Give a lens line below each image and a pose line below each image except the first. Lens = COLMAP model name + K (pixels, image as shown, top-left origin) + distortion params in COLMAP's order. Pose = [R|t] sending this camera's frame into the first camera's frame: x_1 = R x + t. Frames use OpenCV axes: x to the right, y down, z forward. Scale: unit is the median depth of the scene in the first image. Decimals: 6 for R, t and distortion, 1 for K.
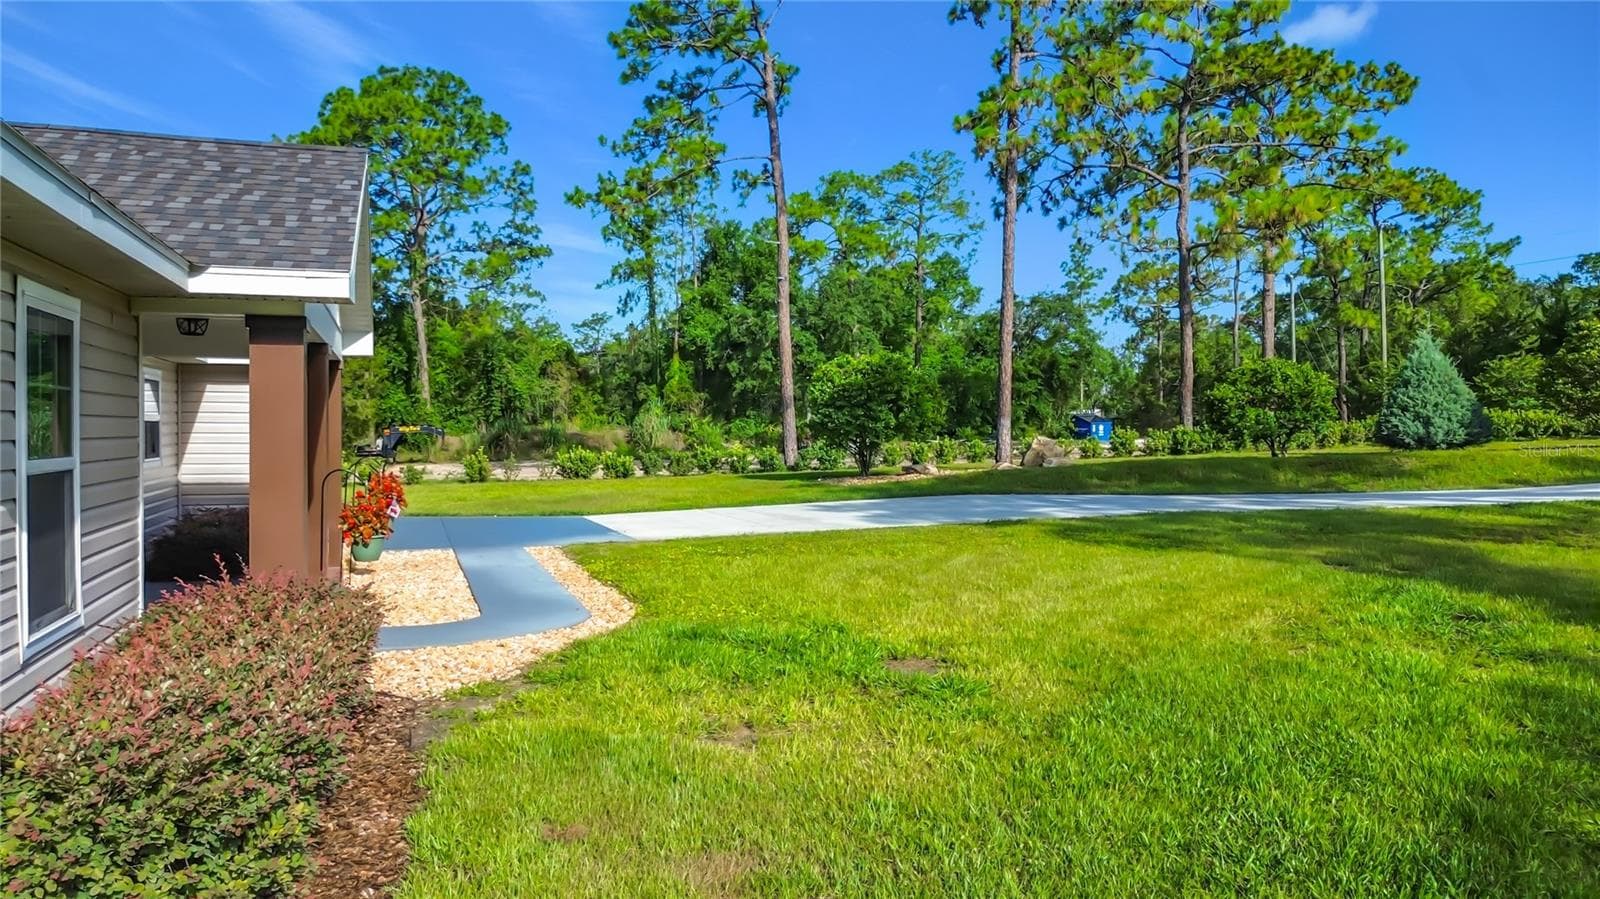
lens RADIAL K [[1152.8, 0, 804.6], [0, 1152.8, 436.7], [0, 0, 1]] dist [0.070945, -0.074662]
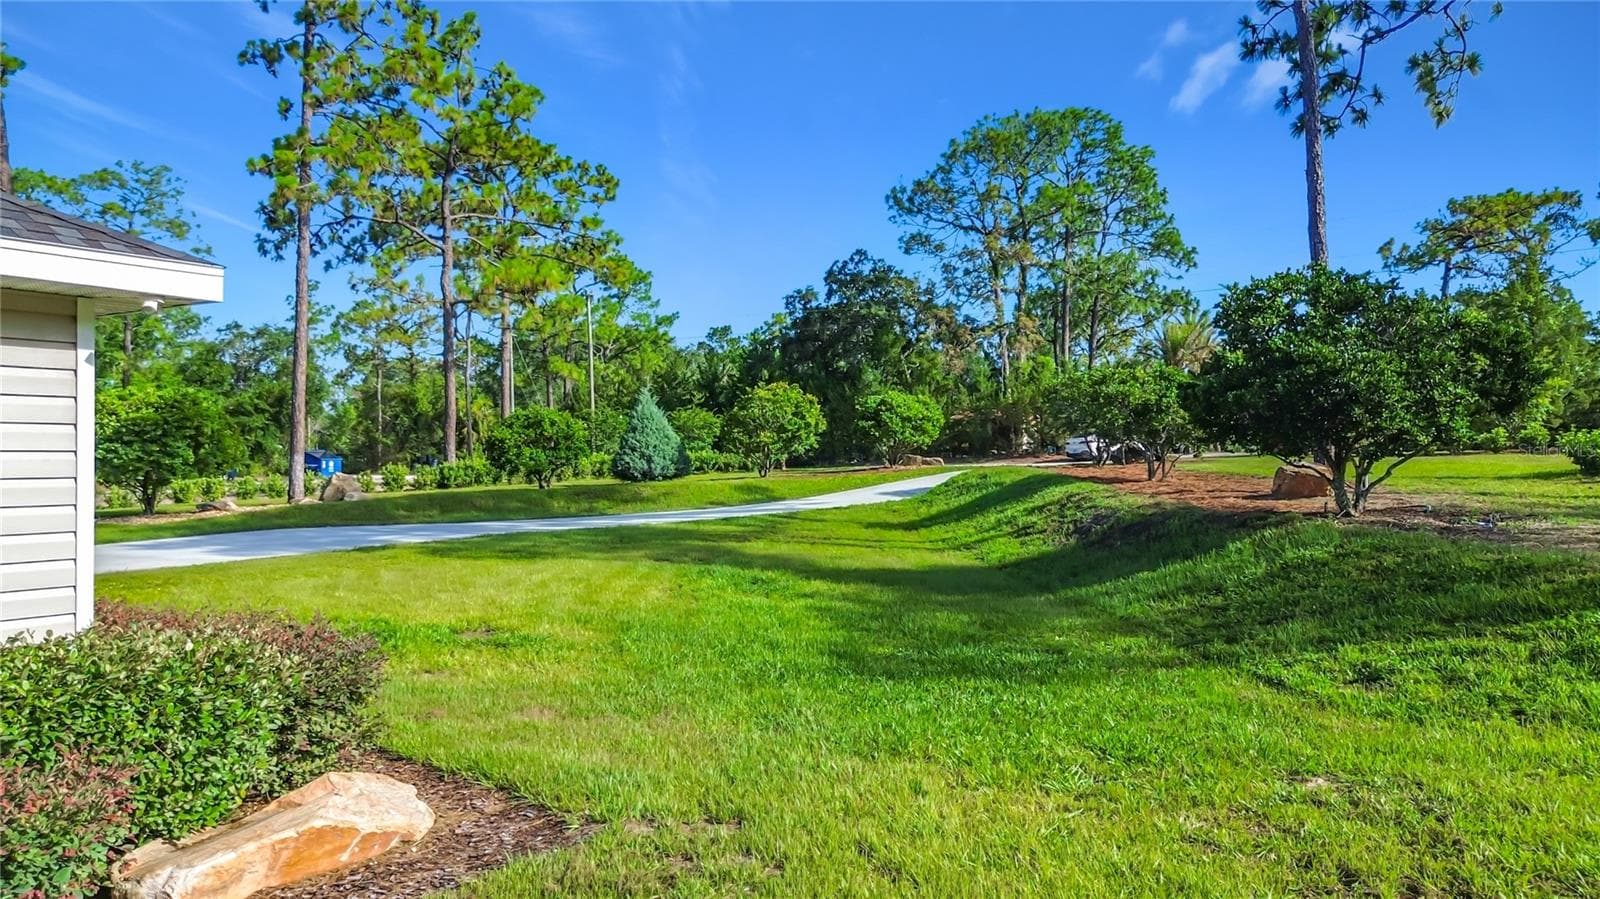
lens RADIAL K [[1152.8, 0, 804.6], [0, 1152.8, 436.7], [0, 0, 1]] dist [0.070945, -0.074662]
pose [[0.778031, 0.015886, 0.628025, -0.103537], [0.003624, 0.999550, -0.029774, 0.000384], [-0.628216, 0.025441, 0.777623, -0.076008]]
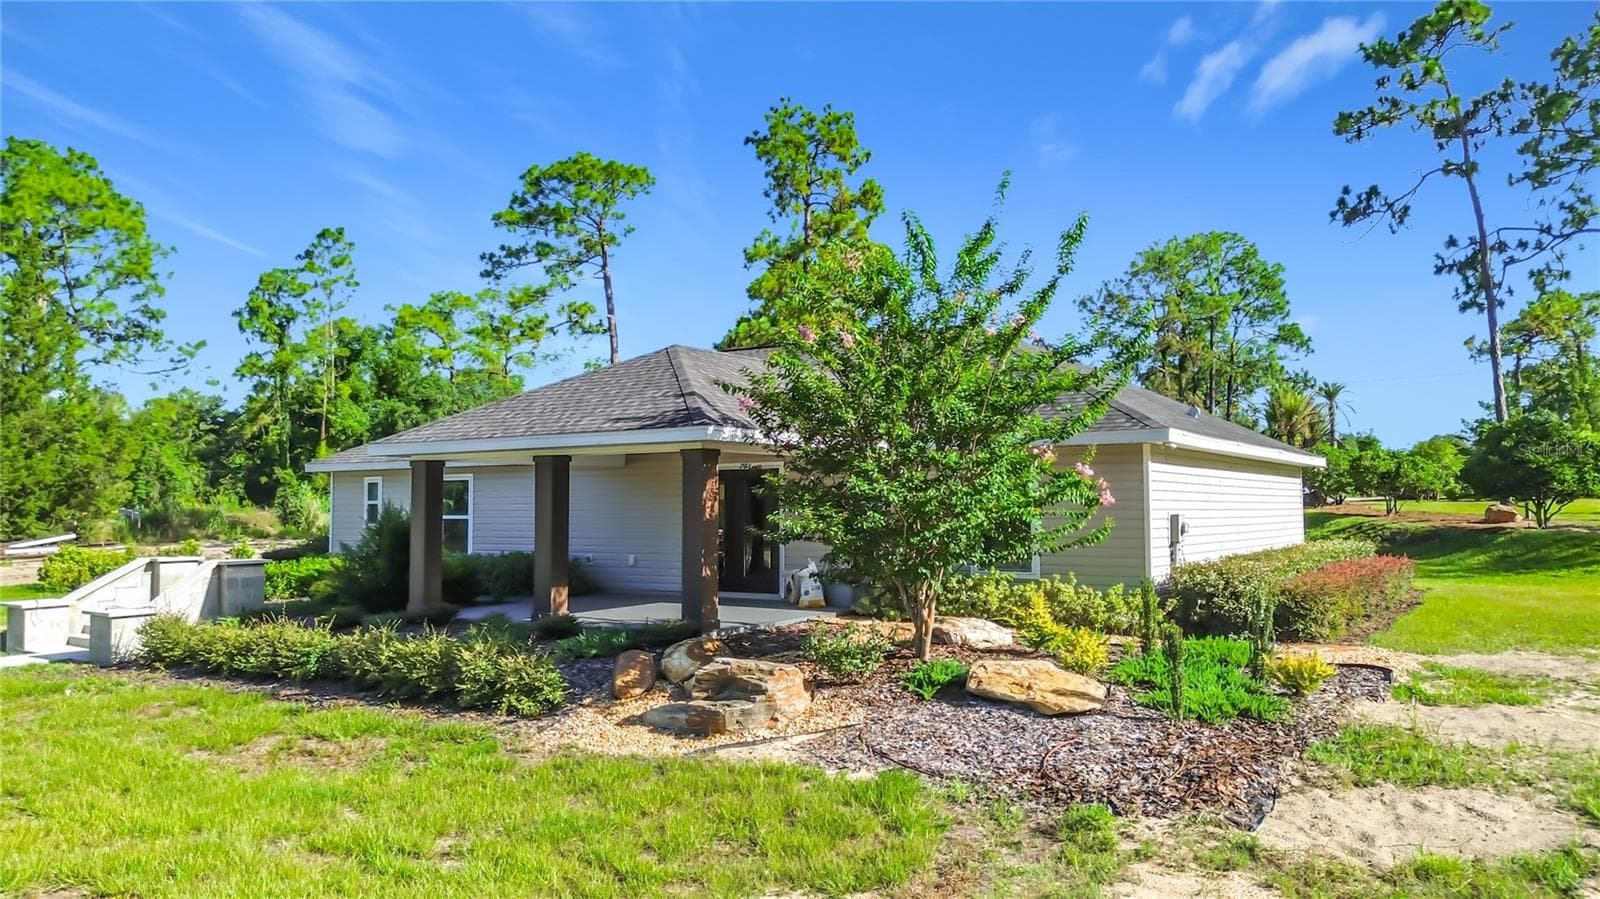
lens RADIAL K [[1152.8, 0, 804.6], [0, 1152.8, 436.7], [0, 0, 1]] dist [0.070945, -0.074662]
pose [[0.786292, 0.035527, 0.616833, -0.676219], [0.009277, 0.997554, -0.069281, 0.002666], [-0.617785, 0.060197, 0.784039, -0.230592]]
